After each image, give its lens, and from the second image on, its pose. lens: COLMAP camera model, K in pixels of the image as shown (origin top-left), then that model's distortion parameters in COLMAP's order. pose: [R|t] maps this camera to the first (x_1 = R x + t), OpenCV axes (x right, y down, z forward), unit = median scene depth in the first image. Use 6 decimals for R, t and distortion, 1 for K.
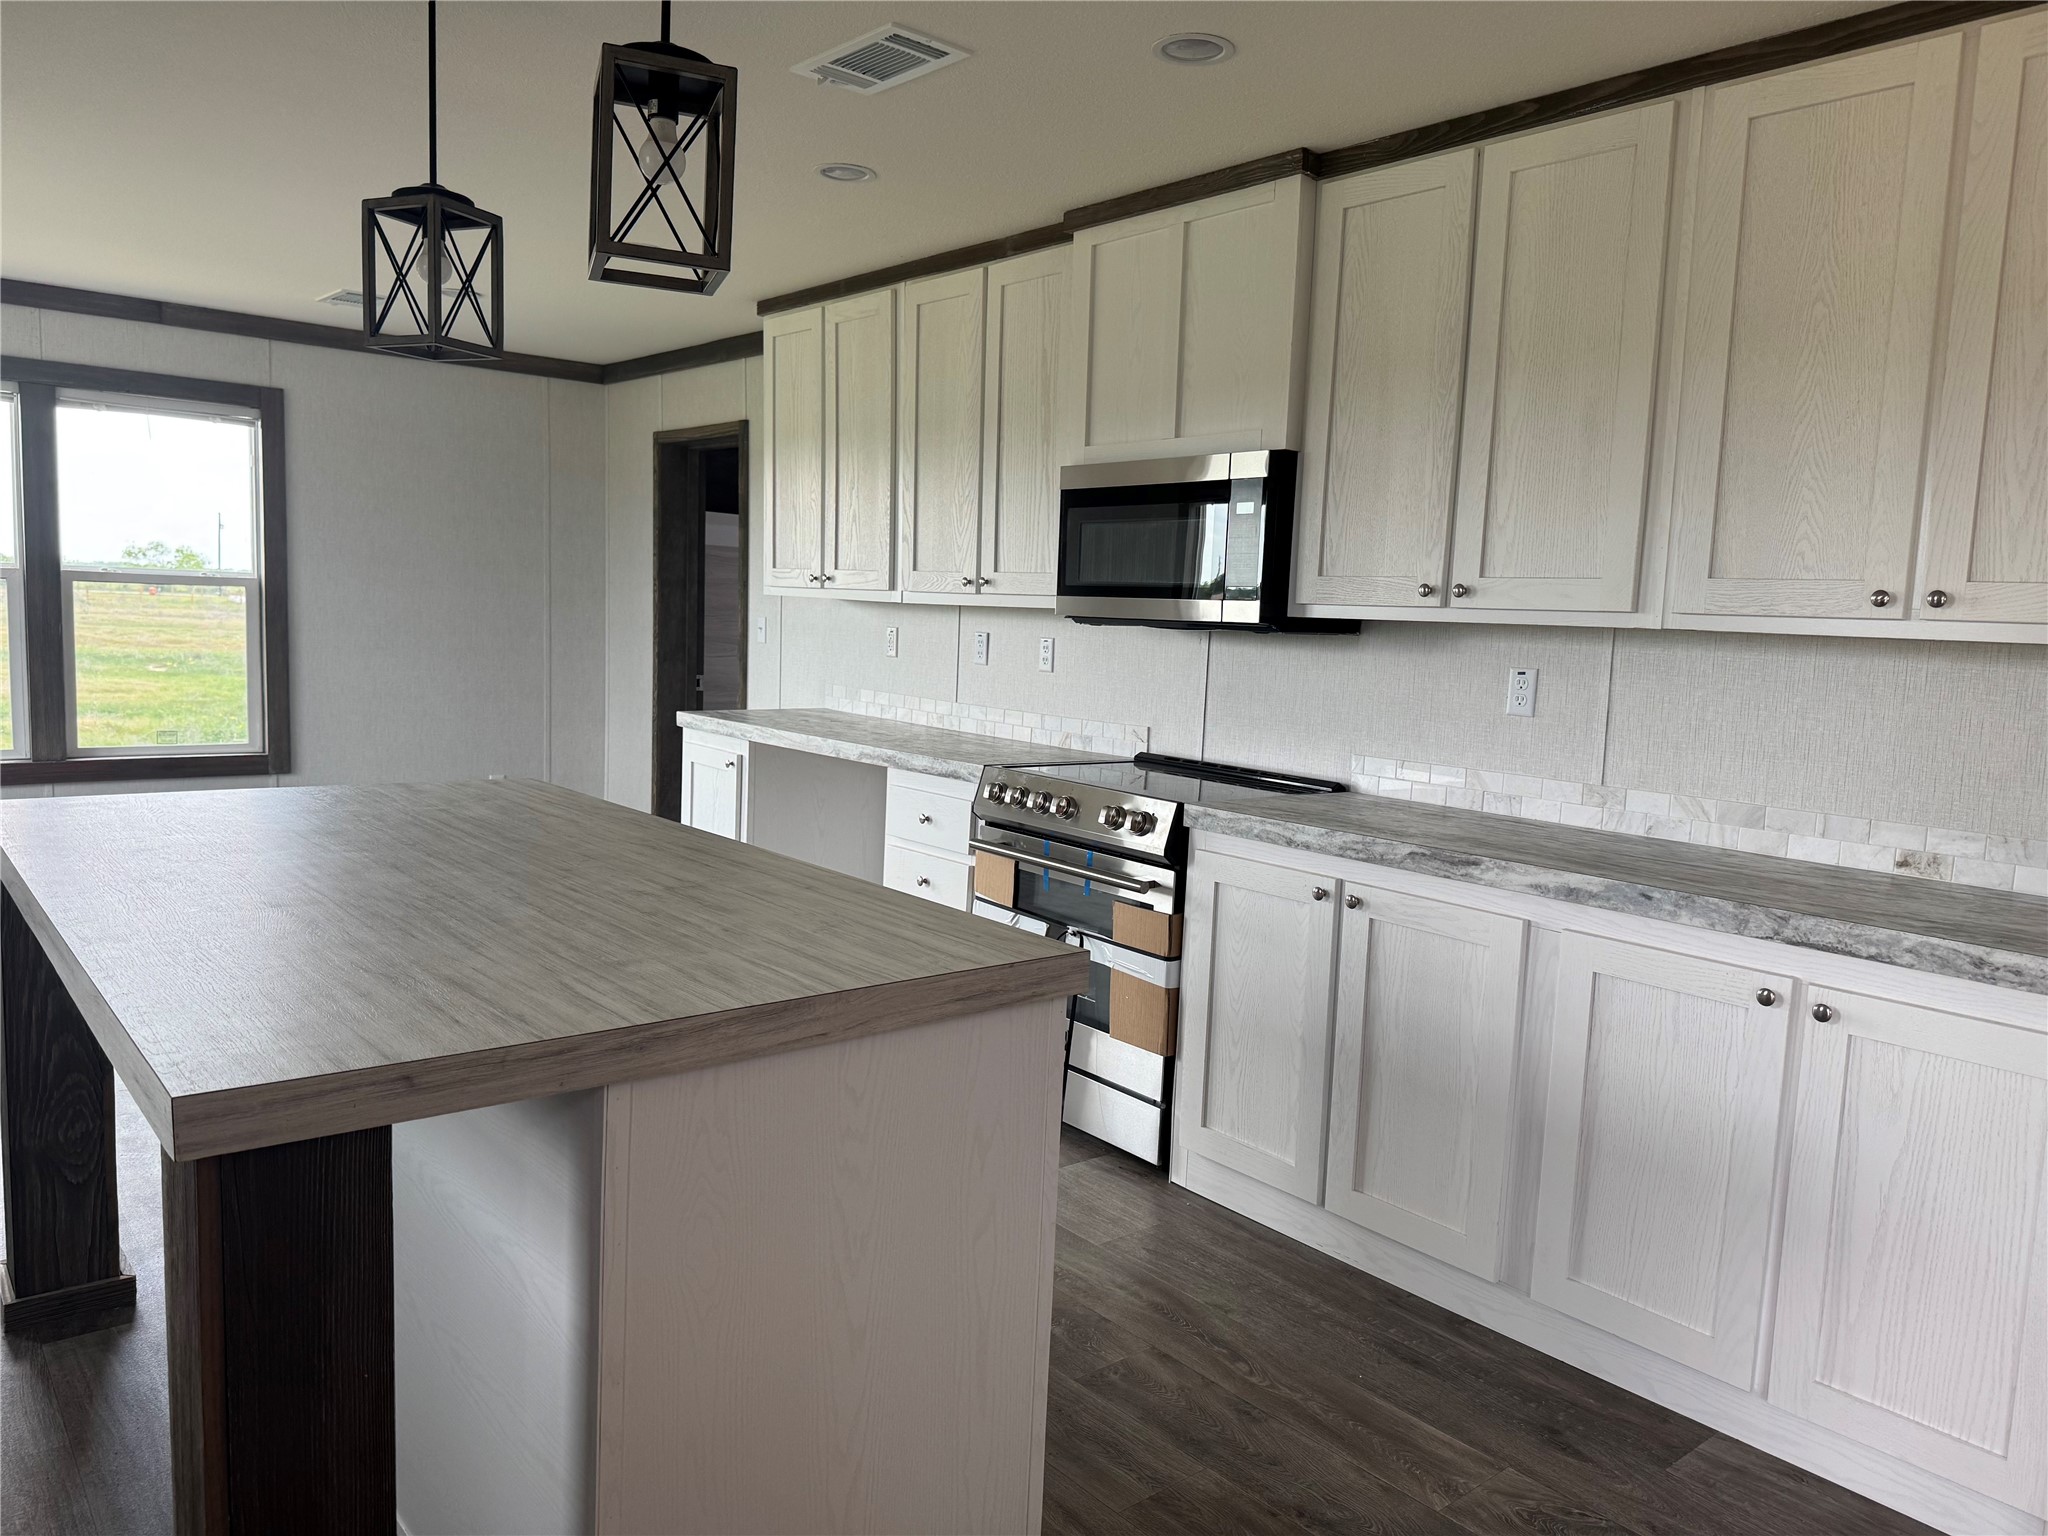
lens RADIAL K [[1438.1, 0, 1024.0], [0, 1438.1, 768.0], [0, 0, 1]] dist [-0.018979, 0.004381]
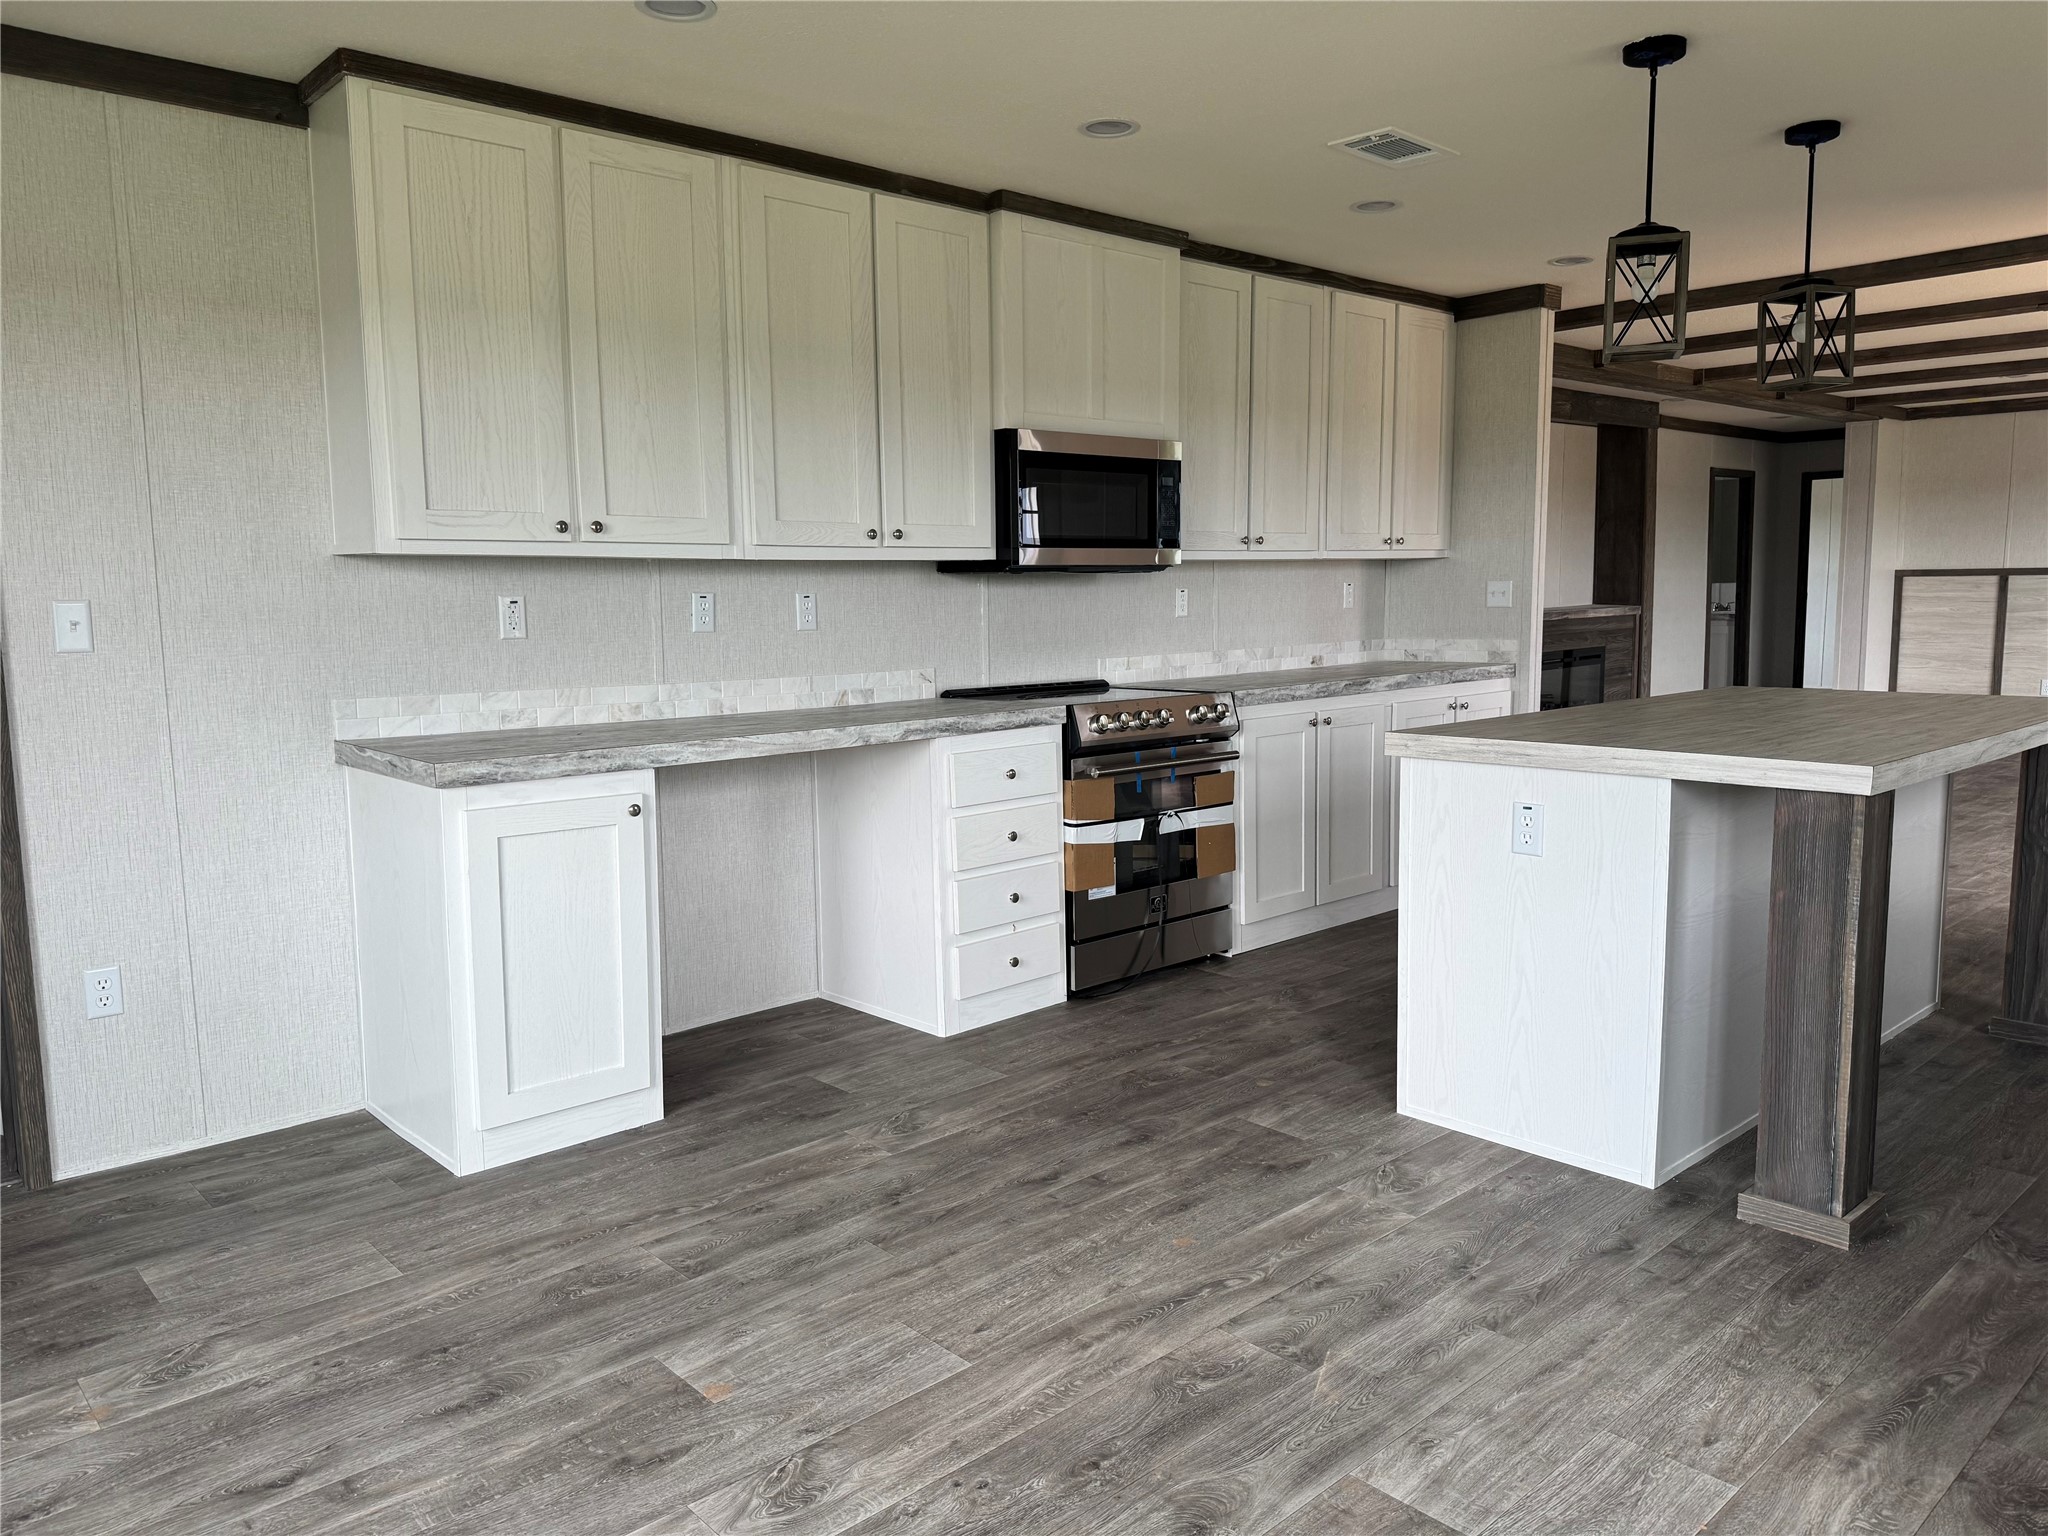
lens RADIAL K [[1458.9, 0, 1065.8], [0, 1458.9, 757.9], [0, 0, 1]] dist [0.053169, -0.003559]
pose [[-0.071838, -0.168173, 0.983136, -1.321274], [0.112035, 0.978085, 0.175495, -0.185026], [-0.991104, 0.122753, -0.051422, 1.243416]]
